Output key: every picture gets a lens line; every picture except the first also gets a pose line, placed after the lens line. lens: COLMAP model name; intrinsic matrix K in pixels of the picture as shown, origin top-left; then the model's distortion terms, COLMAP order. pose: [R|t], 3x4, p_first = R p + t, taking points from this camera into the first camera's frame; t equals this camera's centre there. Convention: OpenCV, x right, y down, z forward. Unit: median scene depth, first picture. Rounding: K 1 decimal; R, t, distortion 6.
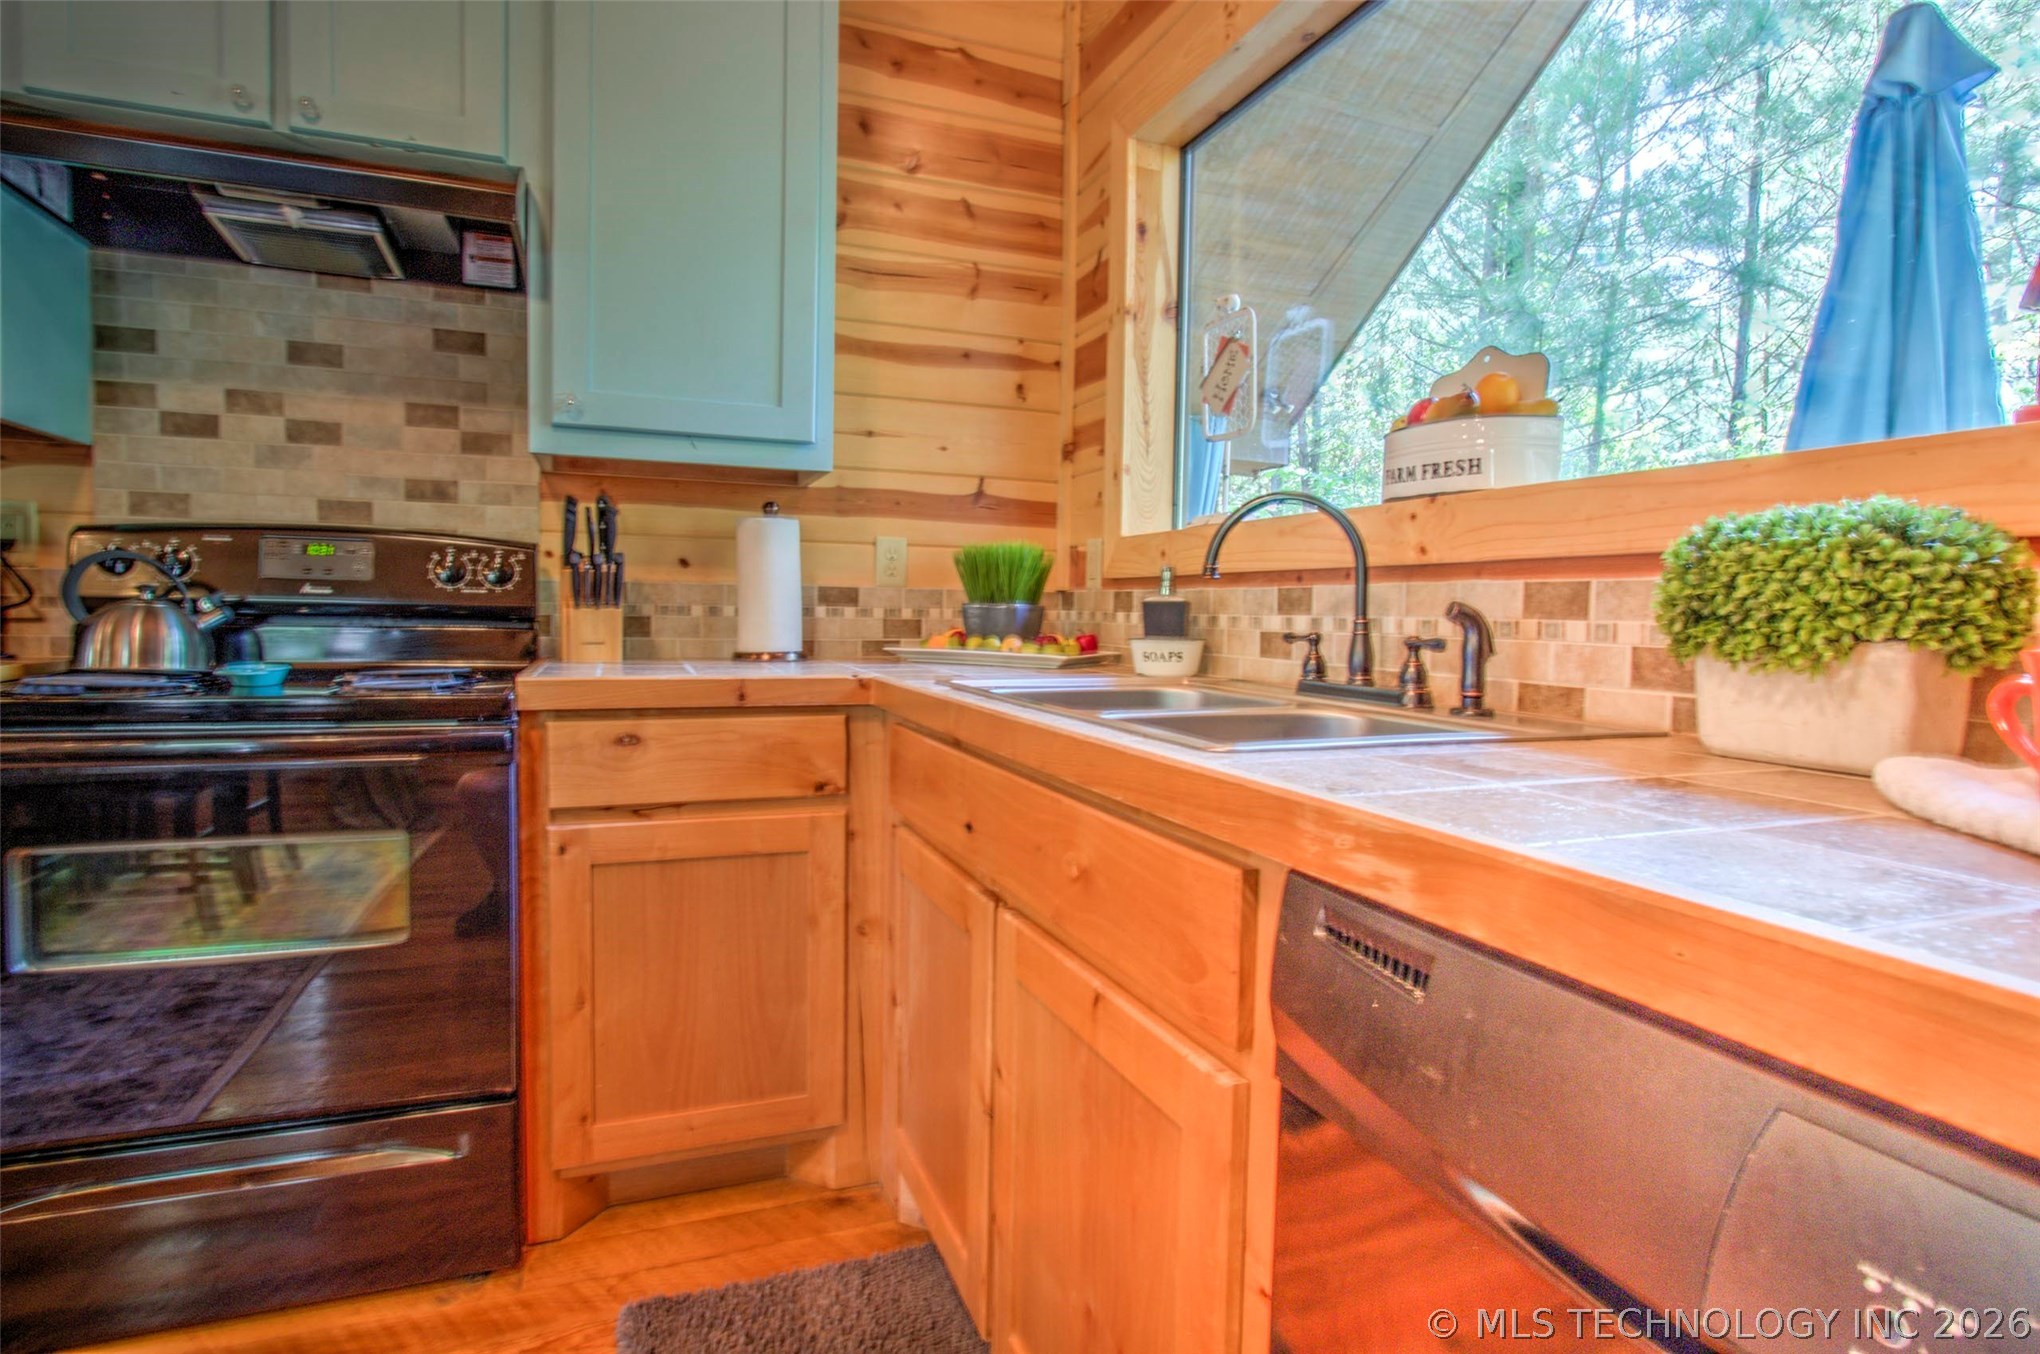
lens RADIAL K [[1050.1, 0, 1019.2], [0, 1050.1, 664.9], [0, 0, 1]] dist [-0.018962, 0.003832]
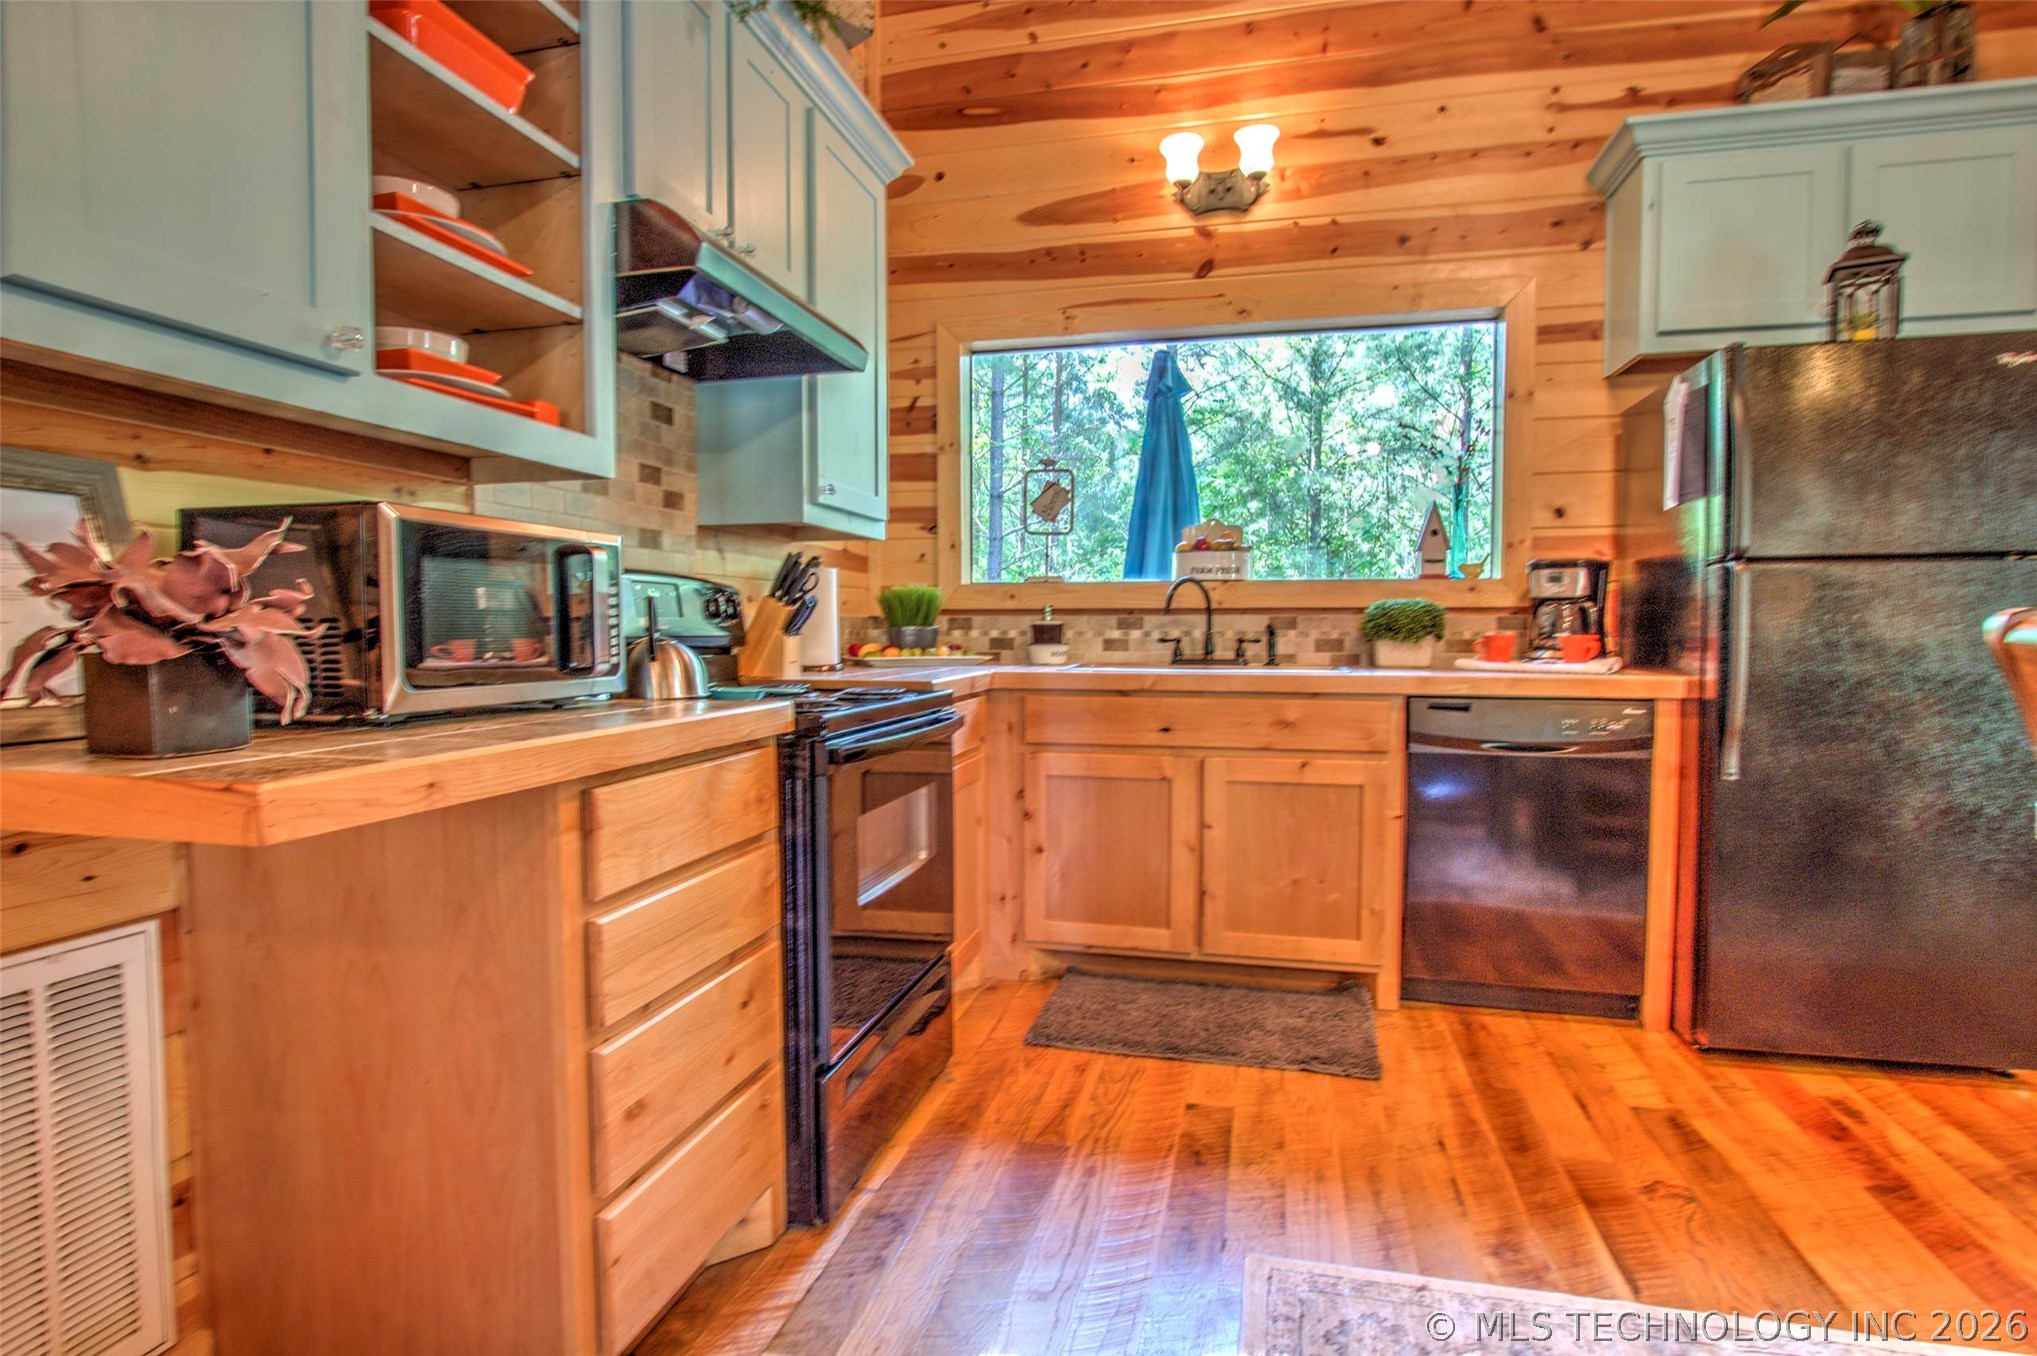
lens RADIAL K [[1048.5, 0, 1006.7], [0, 1048.5, 680.5], [0, 0, 1]] dist [-0.018962, 0.003832]
pose [[0.571629, -0.060020, 0.818314, -1.466957], [0.054171, 0.997906, 0.035351, -0.031733], [-0.818722, 0.024121, 0.573683, 0.006622]]
